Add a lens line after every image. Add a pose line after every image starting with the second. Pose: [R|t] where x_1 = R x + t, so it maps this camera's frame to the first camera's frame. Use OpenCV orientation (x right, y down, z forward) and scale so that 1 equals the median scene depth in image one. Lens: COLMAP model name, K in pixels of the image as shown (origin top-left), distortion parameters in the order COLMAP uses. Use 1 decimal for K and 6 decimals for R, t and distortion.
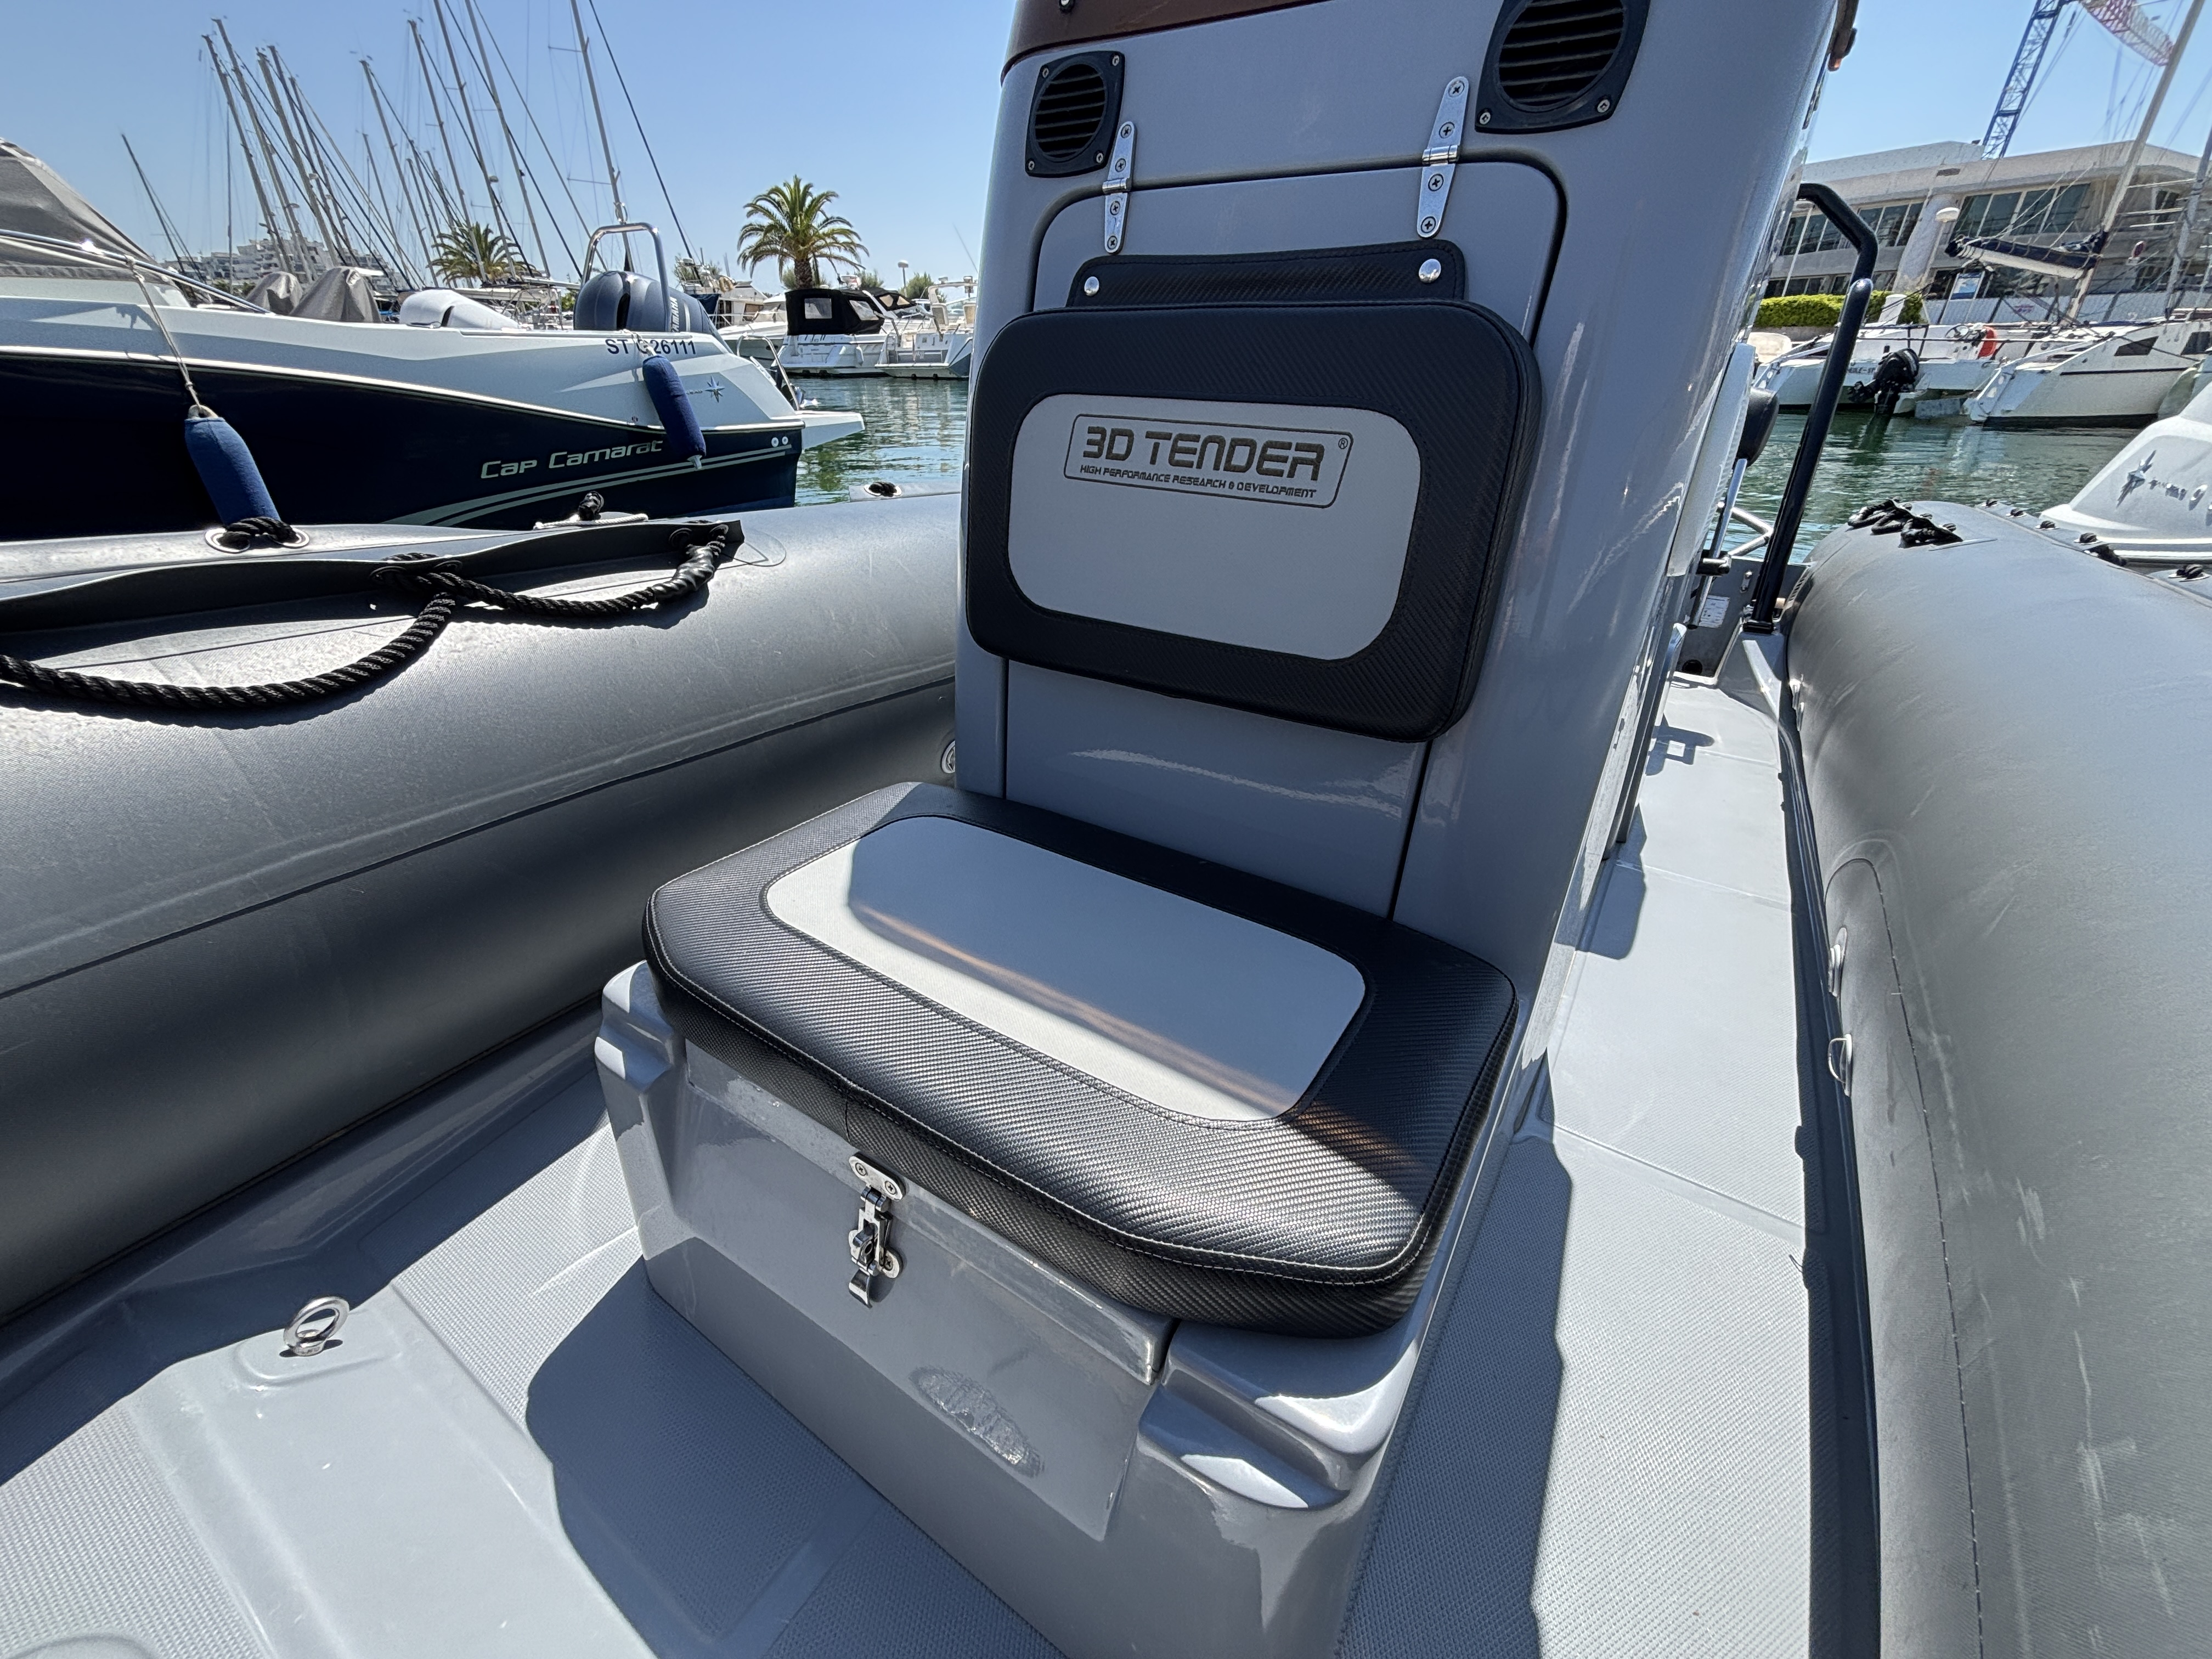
lens RADIAL K [[900.5, 0, 1102.0], [0, 900.5, 822.9], [0, 0, 1]] dist [-0.006852, 0.002910]
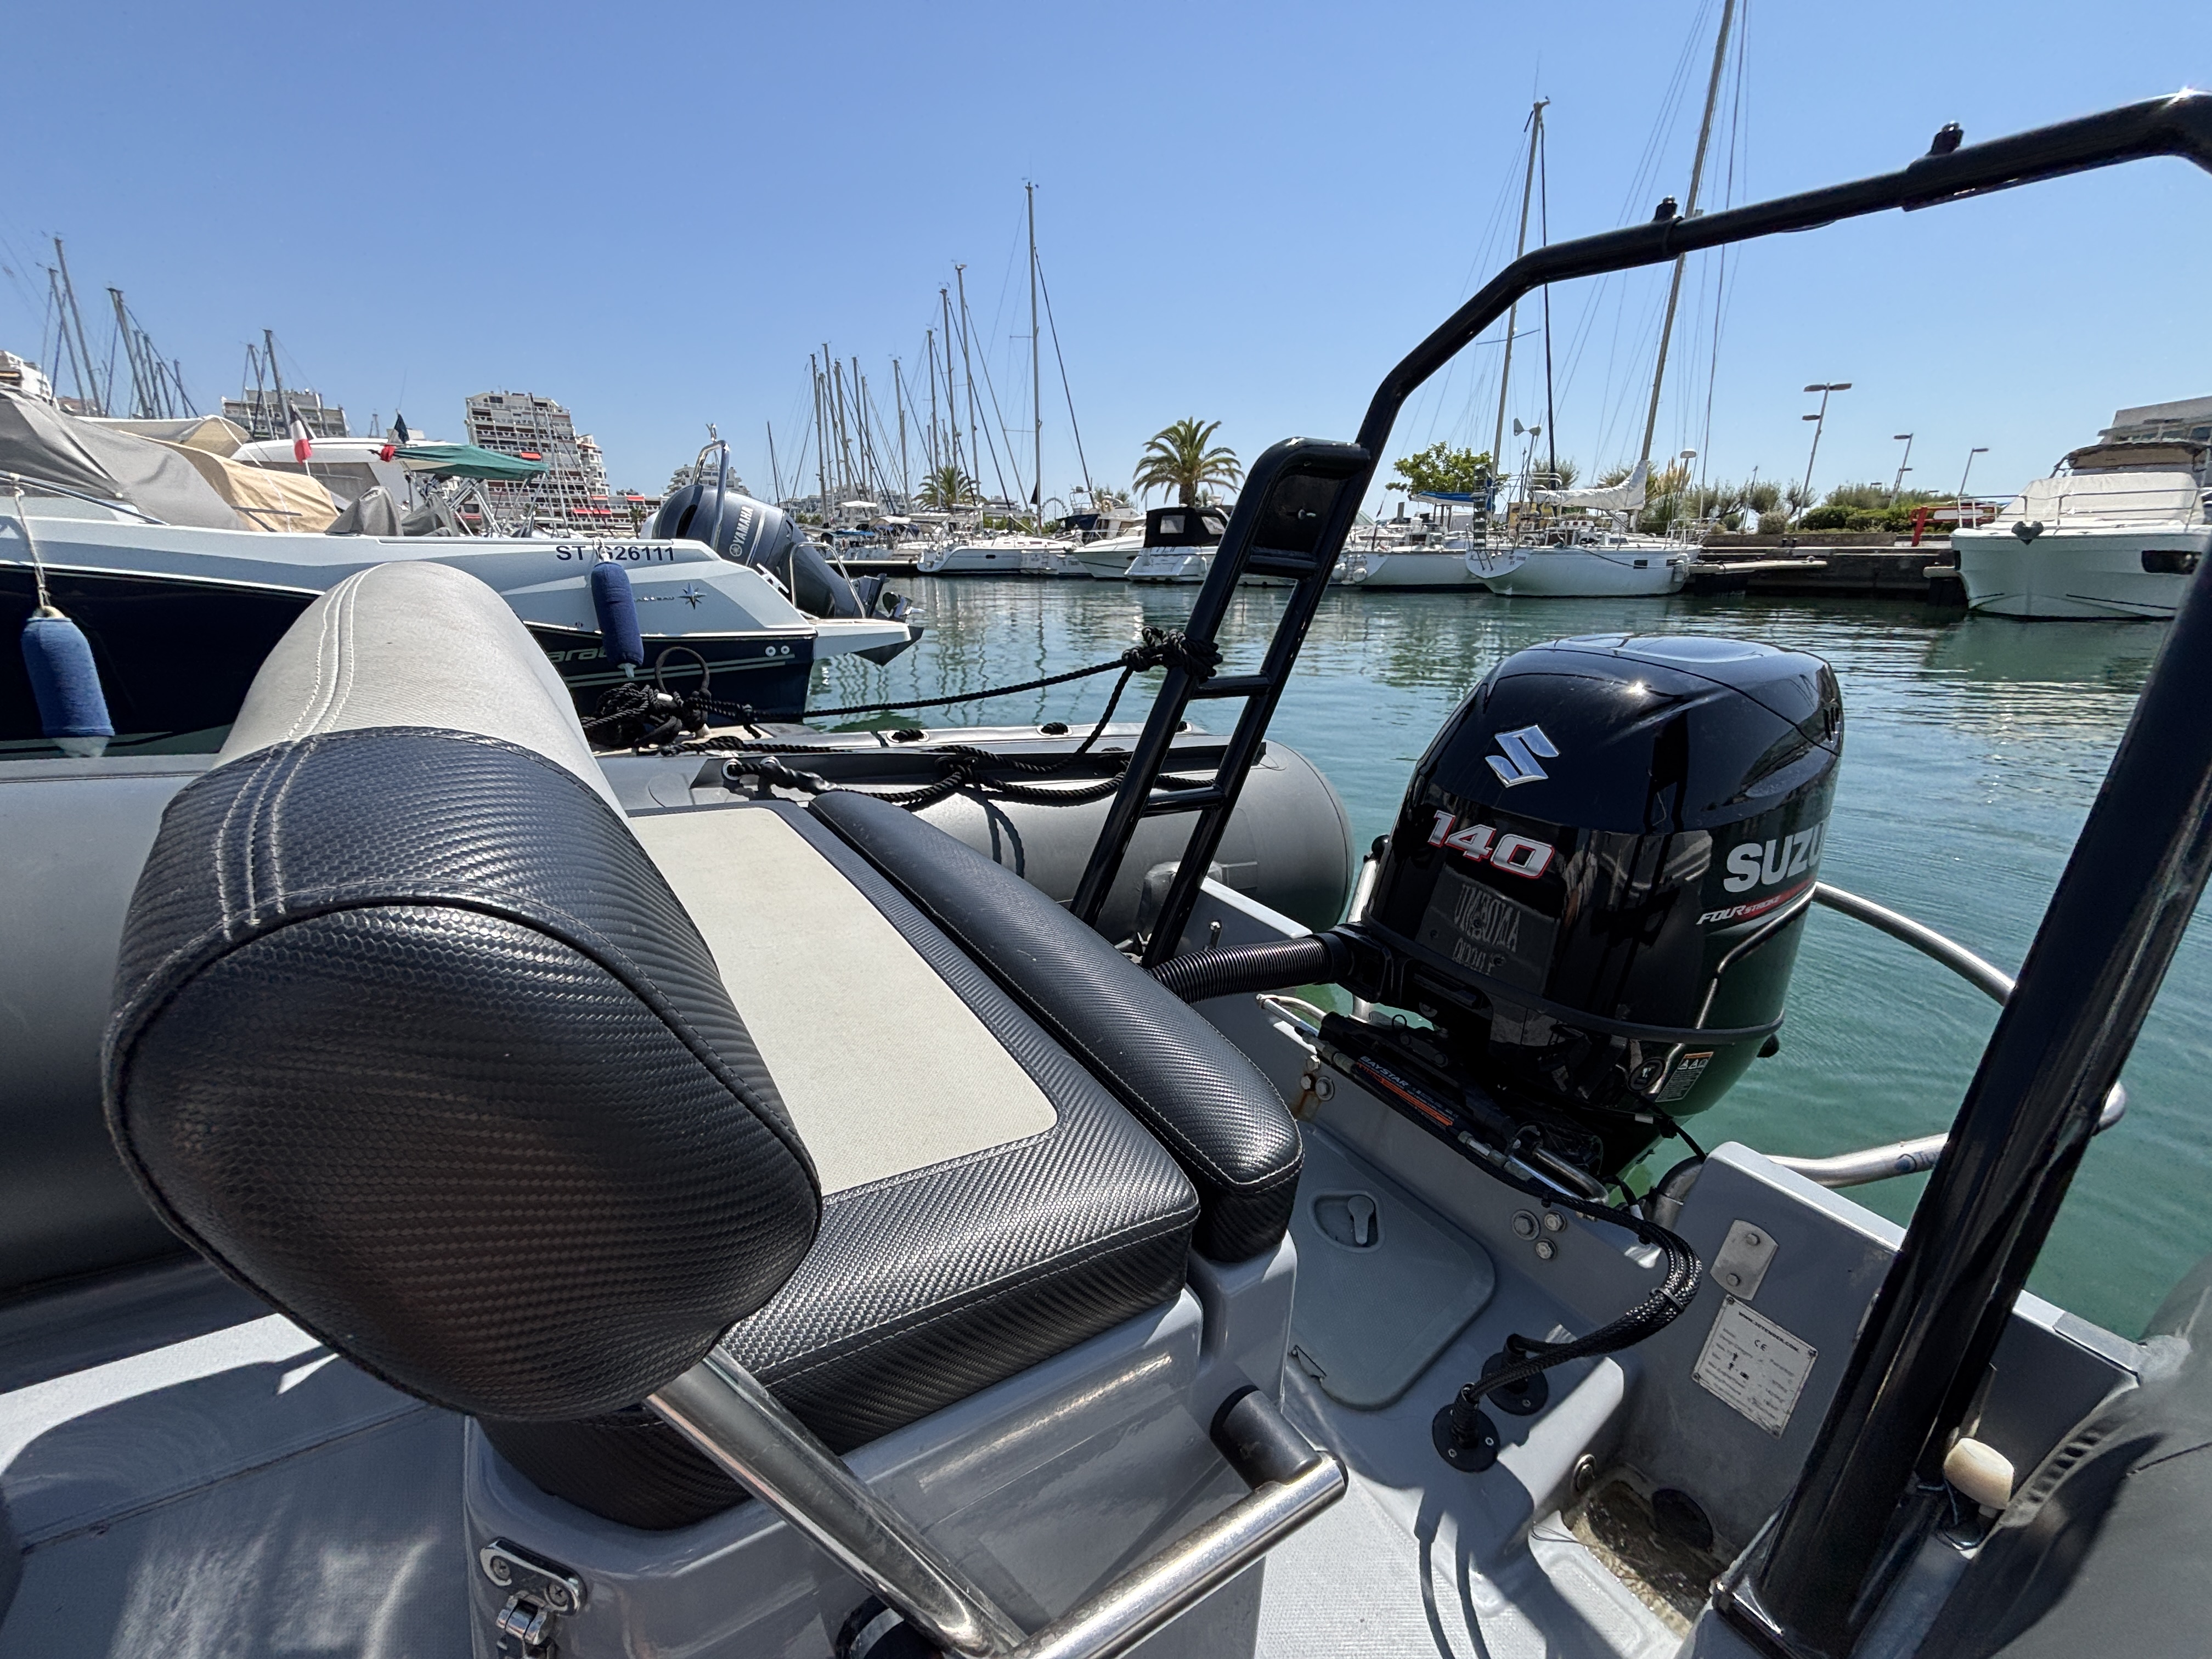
lens RADIAL K [[900.5, 0, 1094.2], [0, 900.5, 825.6], [0, 0, 1]] dist [-0.006852, 0.002910]
pose [[0.917967, 0.111900, -0.380545, 0.058654], [-0.184326, 0.969845, -0.159452, -0.034207], [0.351227, 0.216516, 0.910912, 0.066607]]
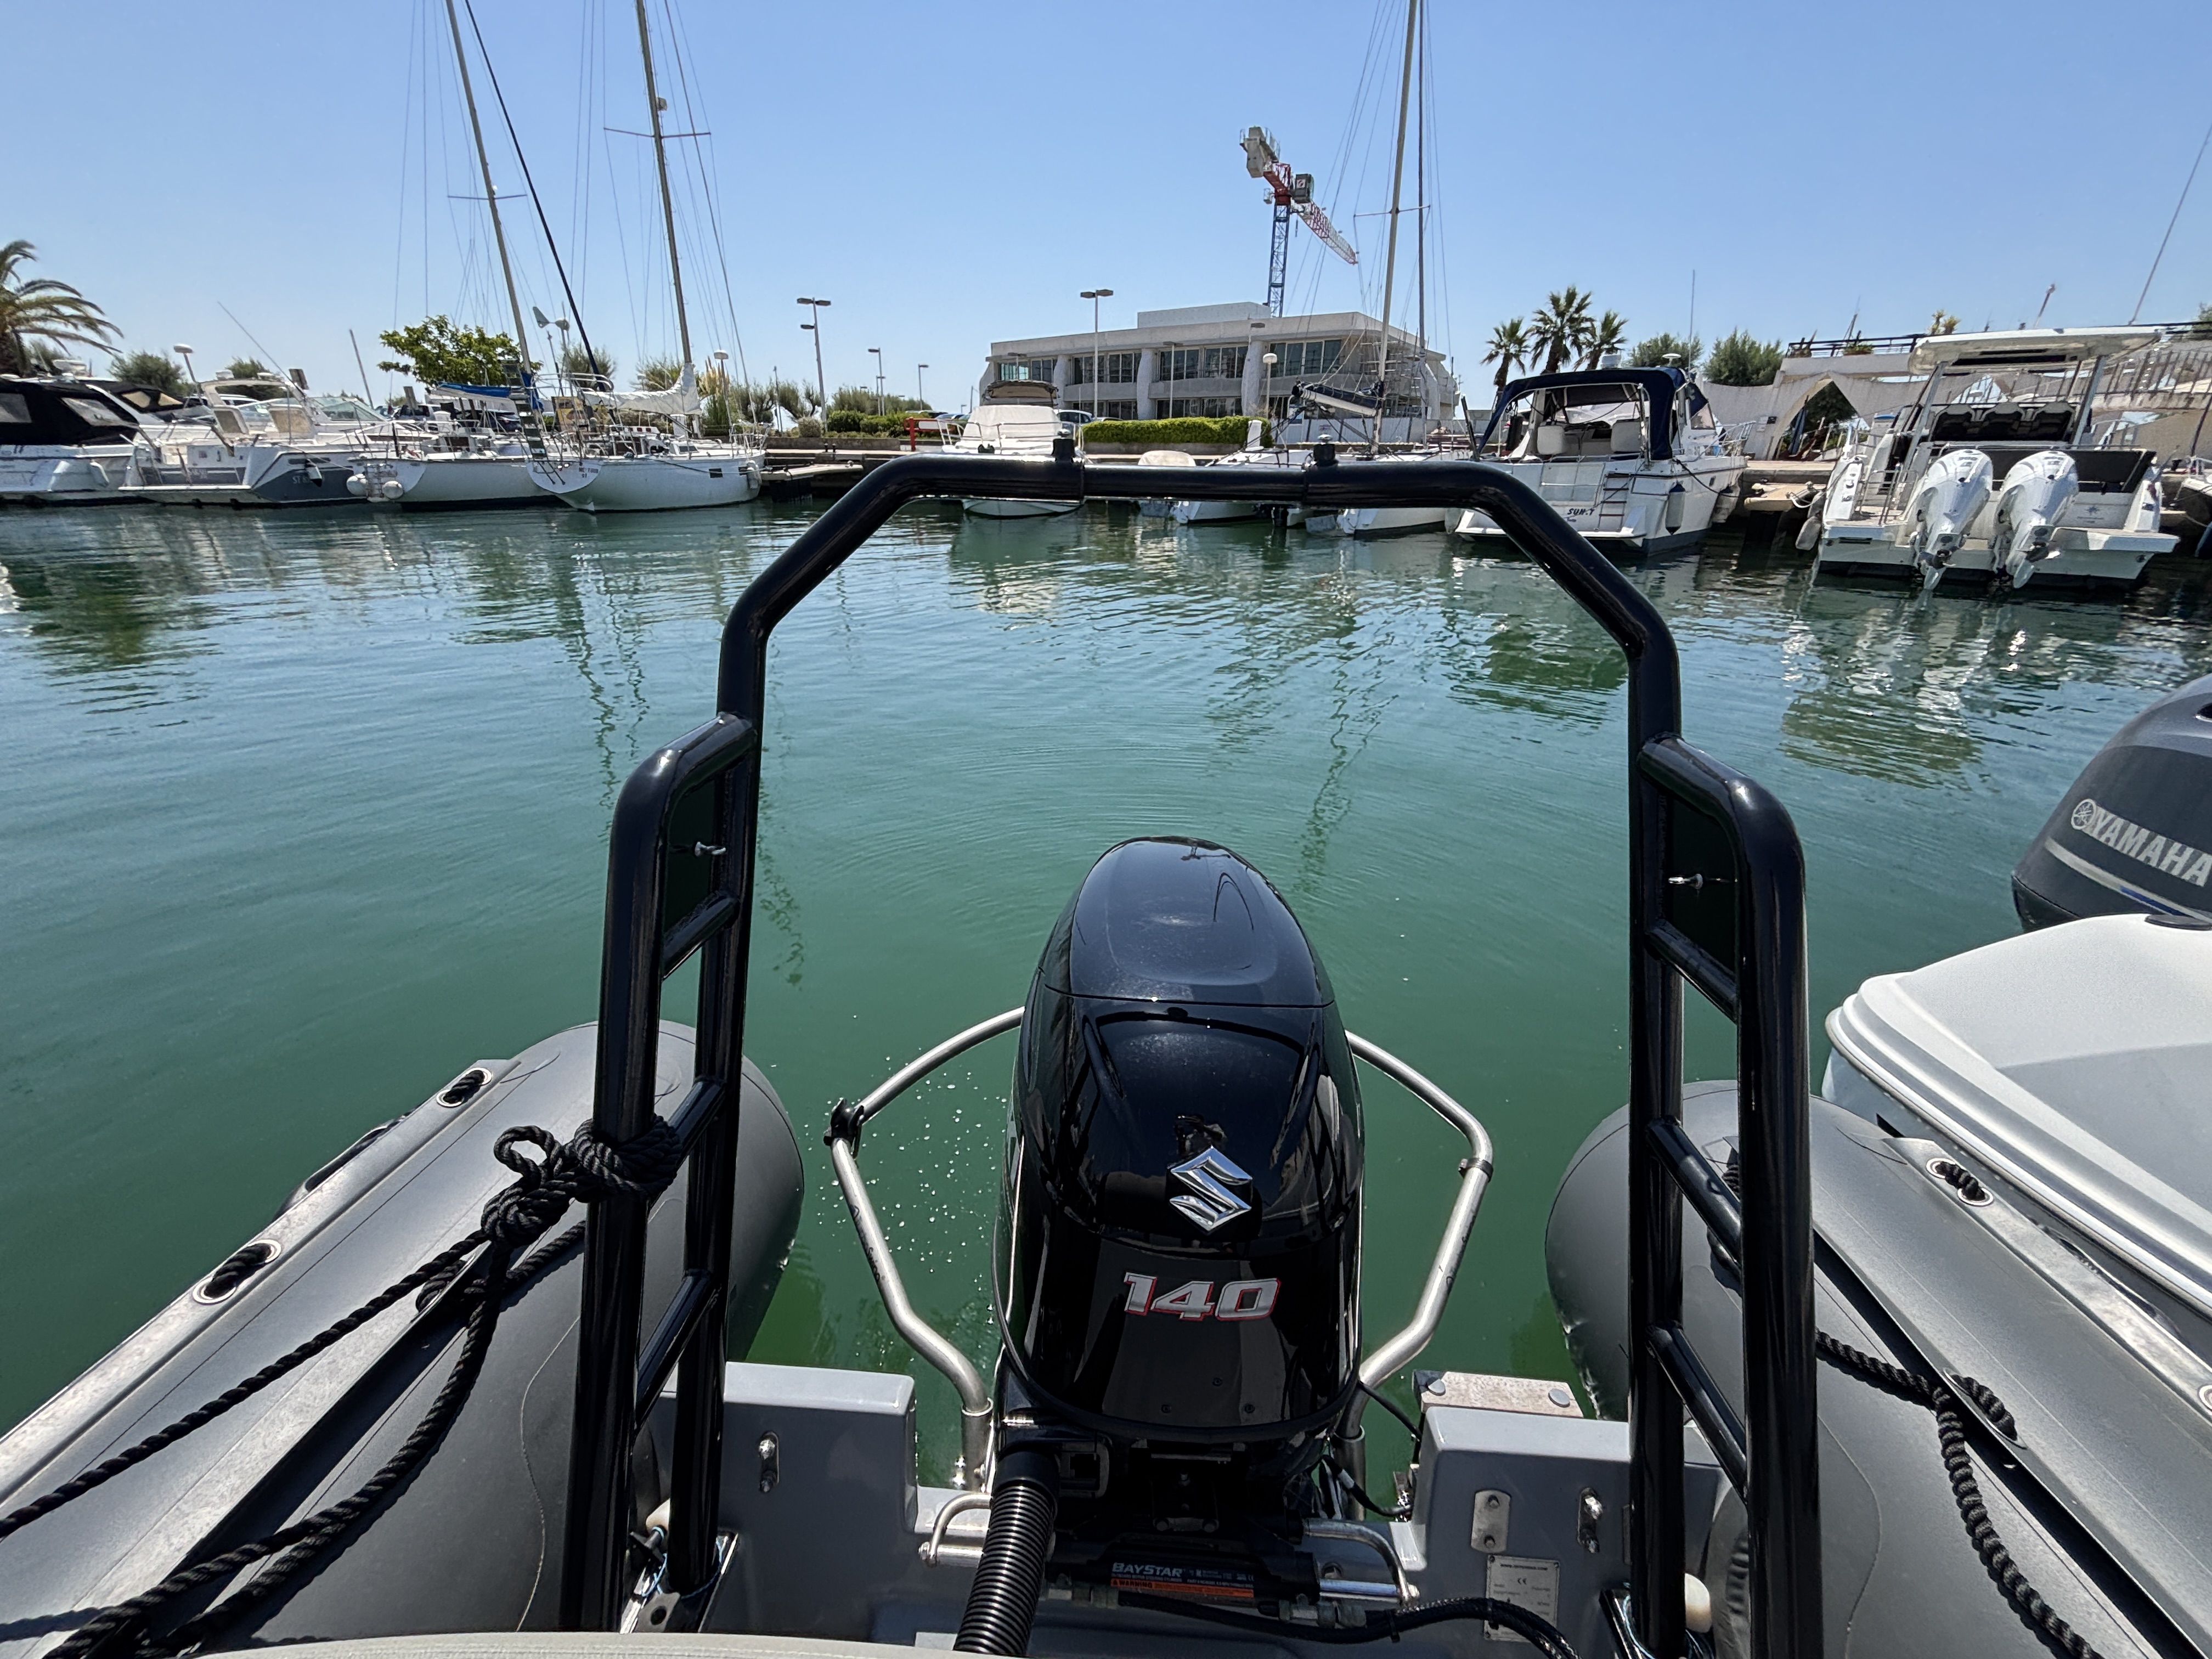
lens RADIAL K [[900.5, 0, 1104.8], [0, 900.5, 825.6], [0, 0, 1]] dist [-0.006852, 0.002910]
pose [[0.867859, -0.188461, 0.459678, 0.044751], [0.228152, 0.973107, -0.031785, -0.059255], [-0.441325, 0.132461, 0.887517, 0.079374]]
